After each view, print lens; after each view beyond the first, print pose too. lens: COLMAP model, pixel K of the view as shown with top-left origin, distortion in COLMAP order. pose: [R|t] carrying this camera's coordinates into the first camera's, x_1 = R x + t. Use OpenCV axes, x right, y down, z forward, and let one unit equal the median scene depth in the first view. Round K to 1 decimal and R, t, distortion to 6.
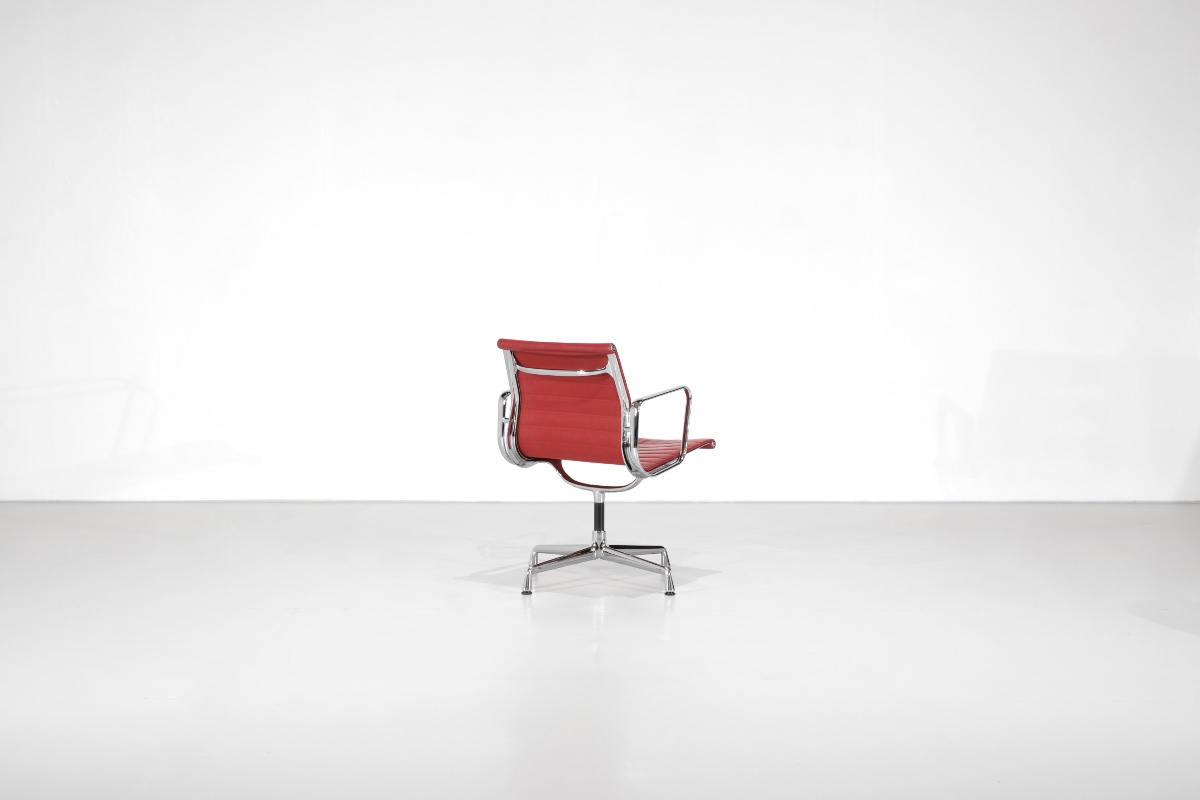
lens RADIAL K [[1833.6, 0, 605.1], [0, 1833.6, 397.7], [0, 0, 1]] dist [-0.013531, 0.000000]
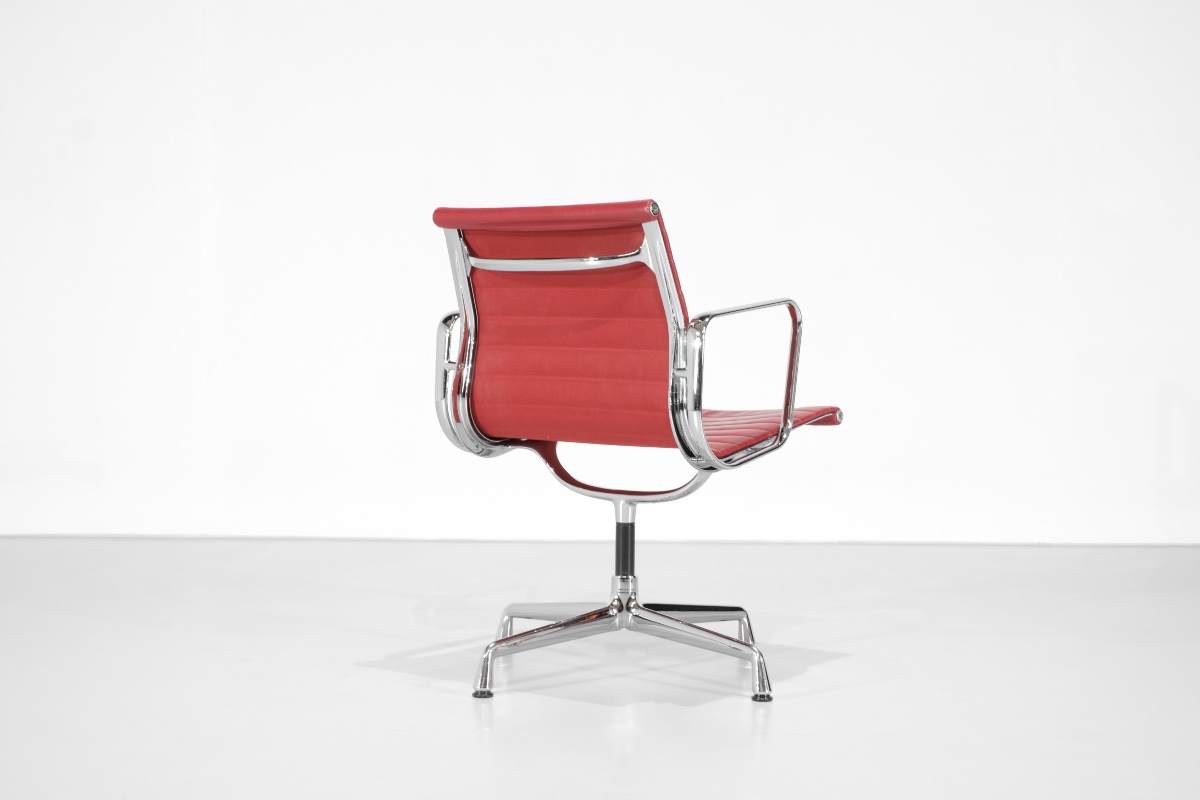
lens RADIAL K [[1833.6, 0, 597.9], [0, 1833.6, 399.4], [0, 0, 1]] dist [-0.013531, 0.000000]
pose [[0.999780, 0.004932, -0.020363, -0.000487], [-0.005723, 0.999225, -0.038955, 0.042659], [0.020155, 0.039063, 0.999033, 0.473001]]
